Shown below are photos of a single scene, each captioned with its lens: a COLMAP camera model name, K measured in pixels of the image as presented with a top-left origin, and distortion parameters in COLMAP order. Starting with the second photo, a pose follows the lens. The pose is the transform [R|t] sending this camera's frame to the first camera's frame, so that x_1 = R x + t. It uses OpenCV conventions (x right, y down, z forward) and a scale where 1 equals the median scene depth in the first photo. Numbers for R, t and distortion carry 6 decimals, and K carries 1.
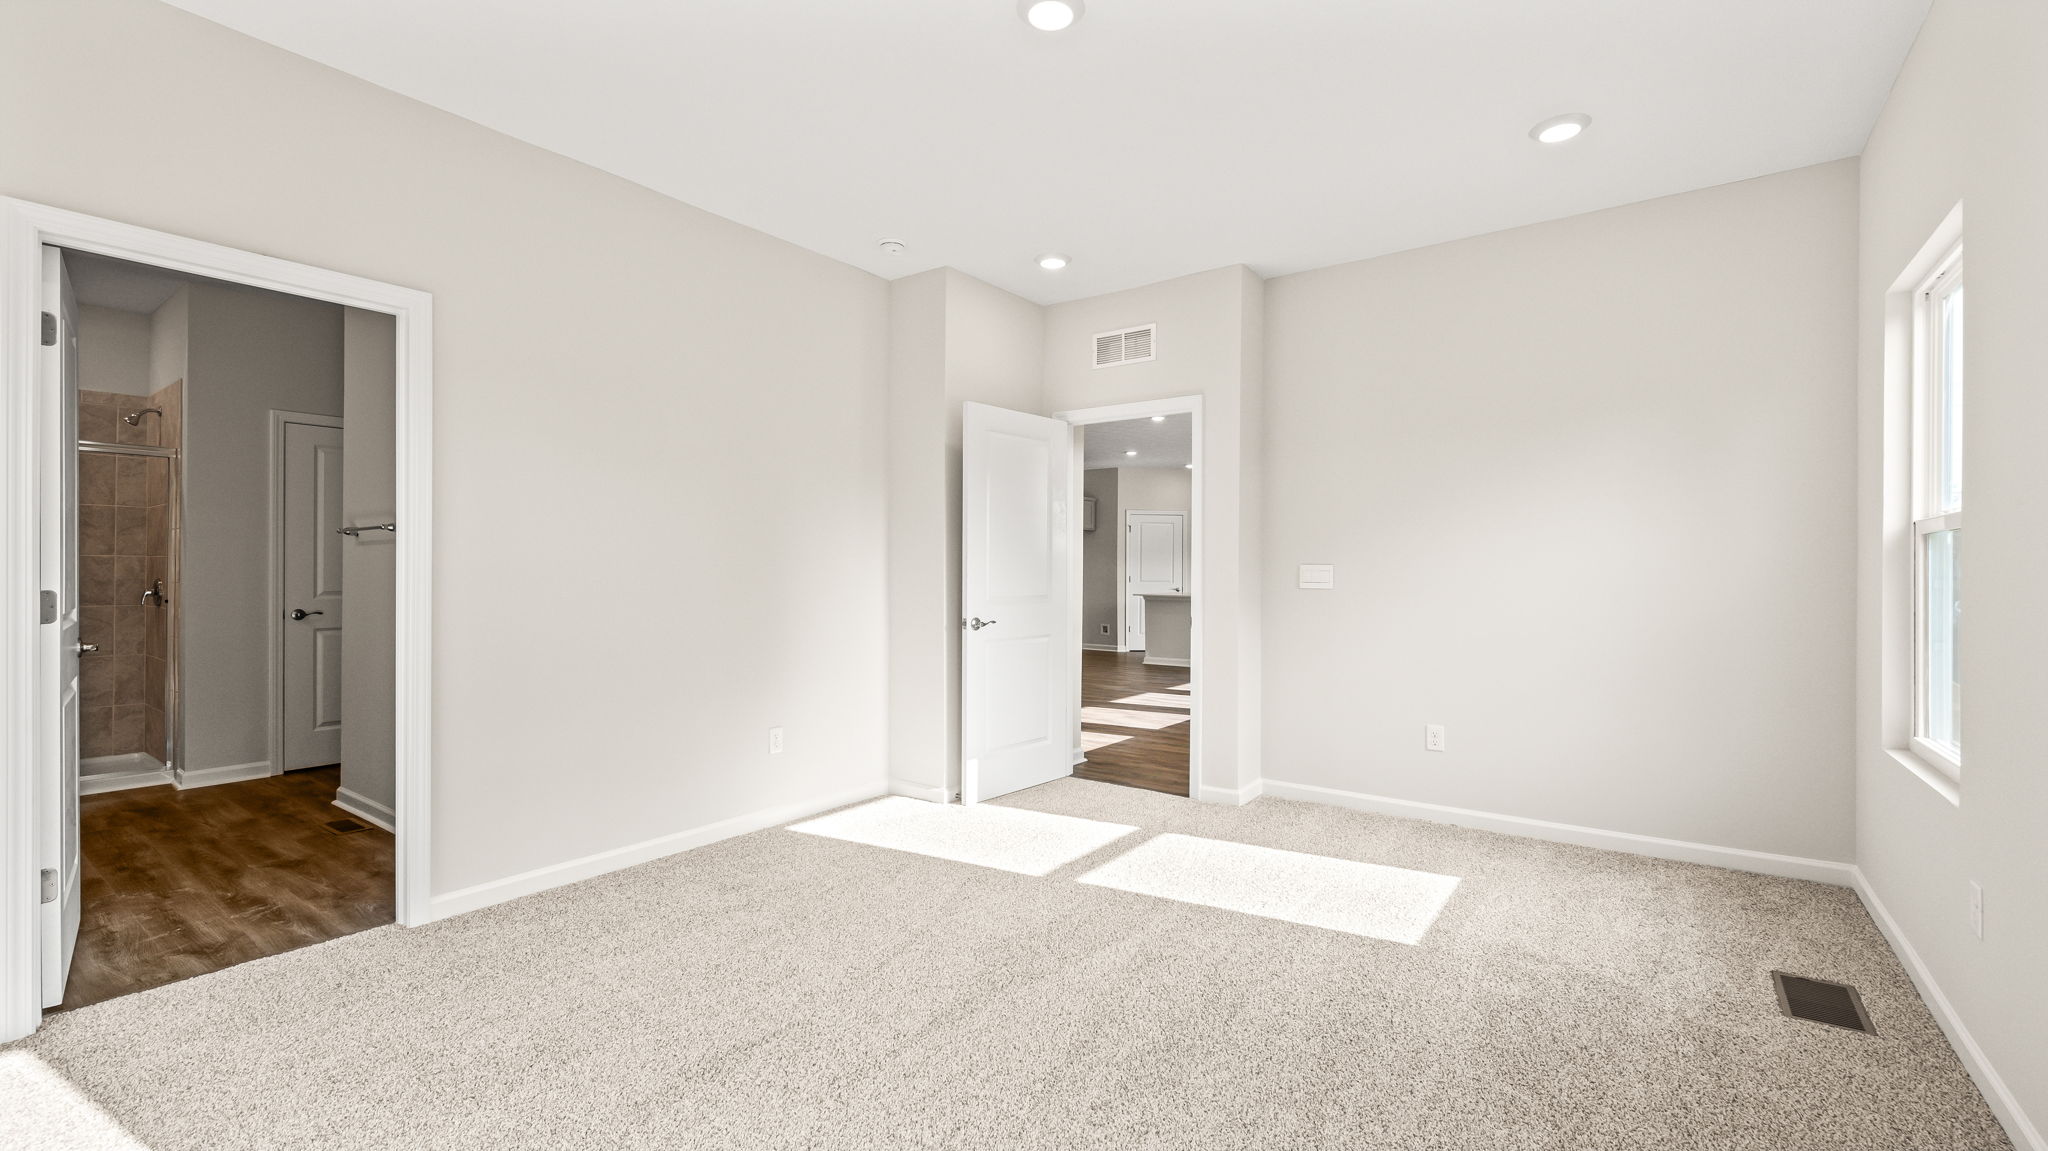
lens RADIAL K [[869.7, 0, 1024.4], [0, 869.7, 577.4], [0, 0, 1]] dist [-0.003619, -0.000084]
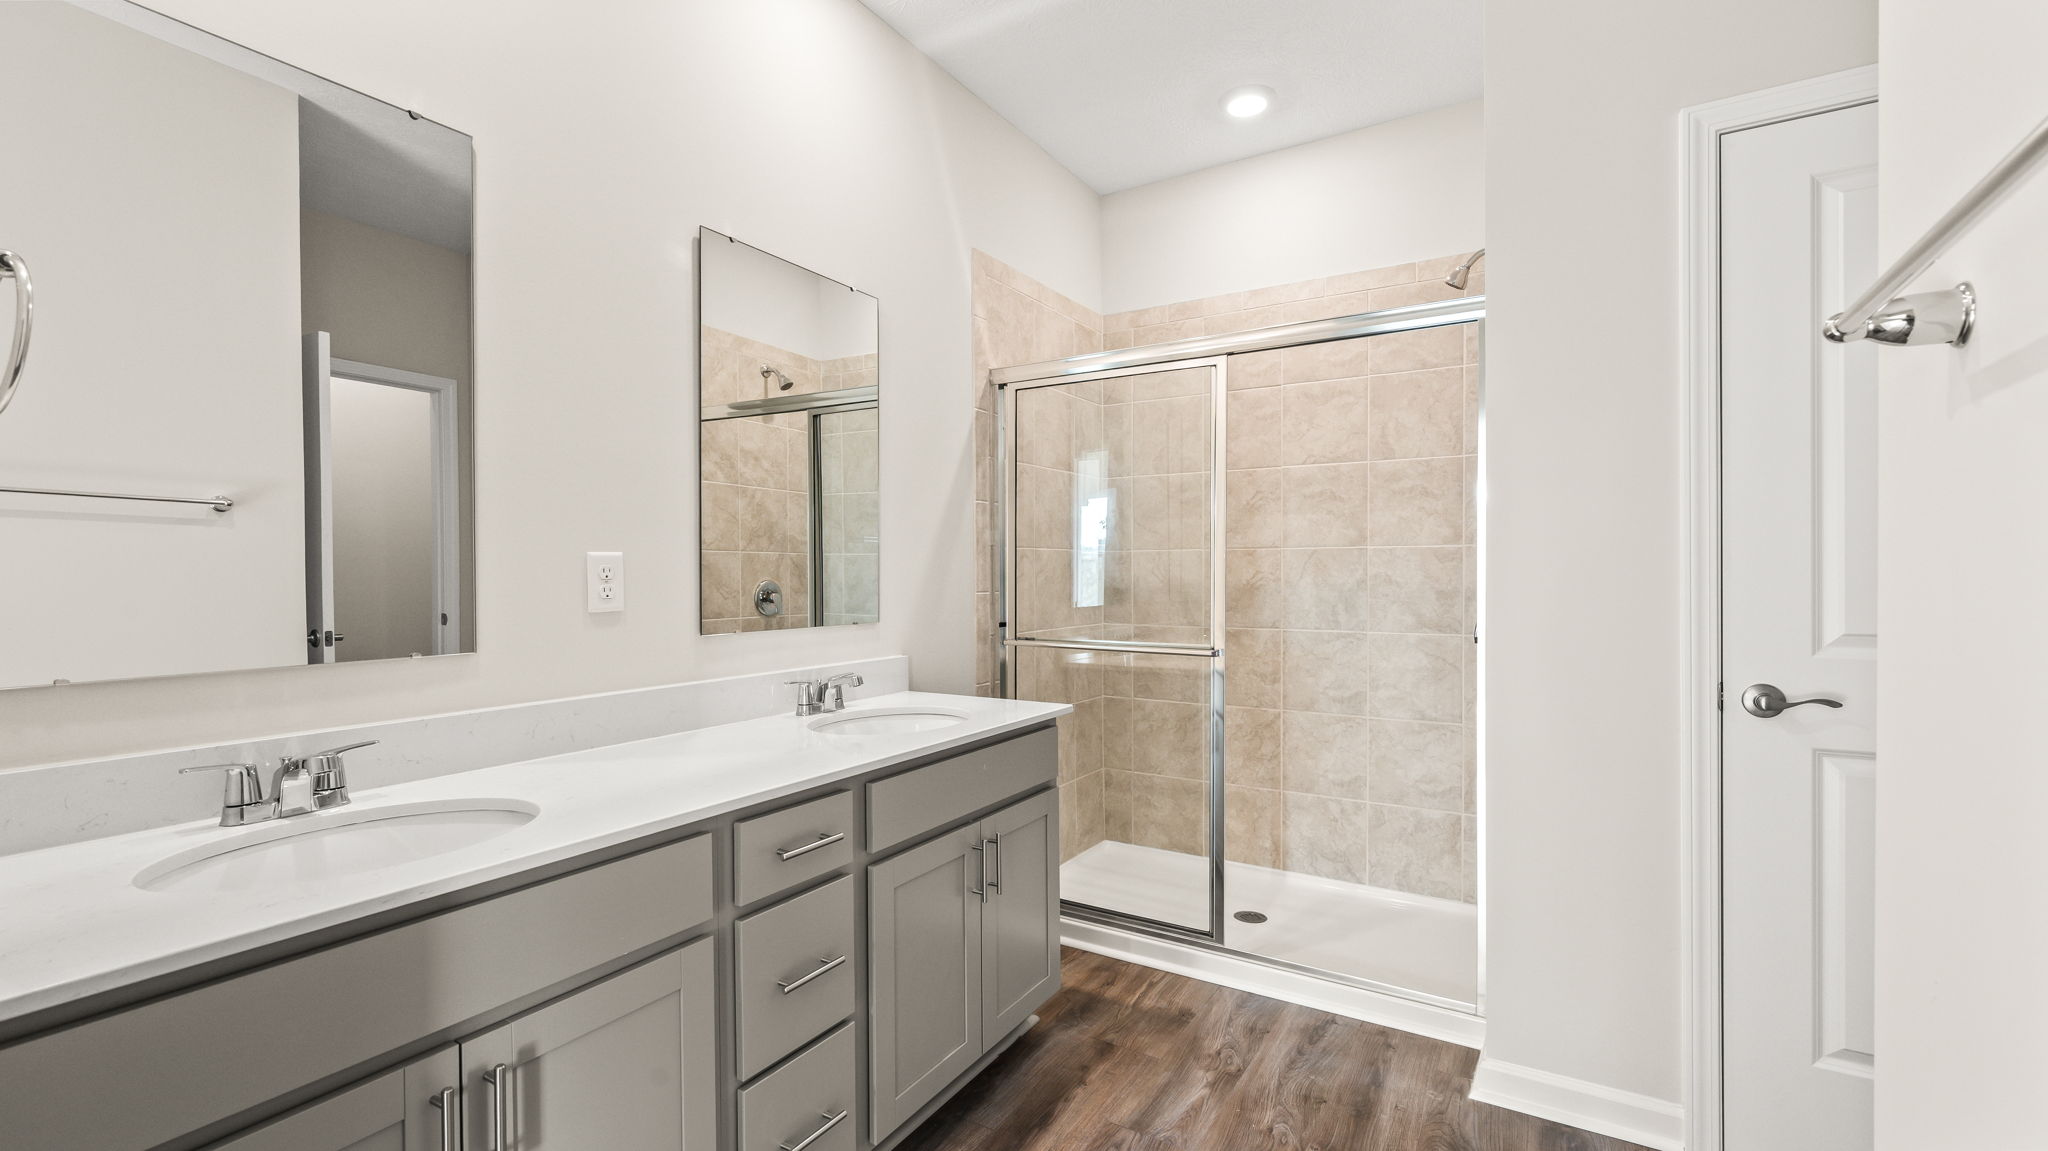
lens RADIAL K [[869.7, 0, 1026.1], [0, 869.7, 581.1], [0, 0, 1]] dist [-0.003619, -0.000084]
pose [[0.087080, -0.000123, -0.996201, -0.524641], [0.007353, 0.999973, 0.000519, -0.004624], [0.996174, -0.007370, 0.087078, 0.682048]]
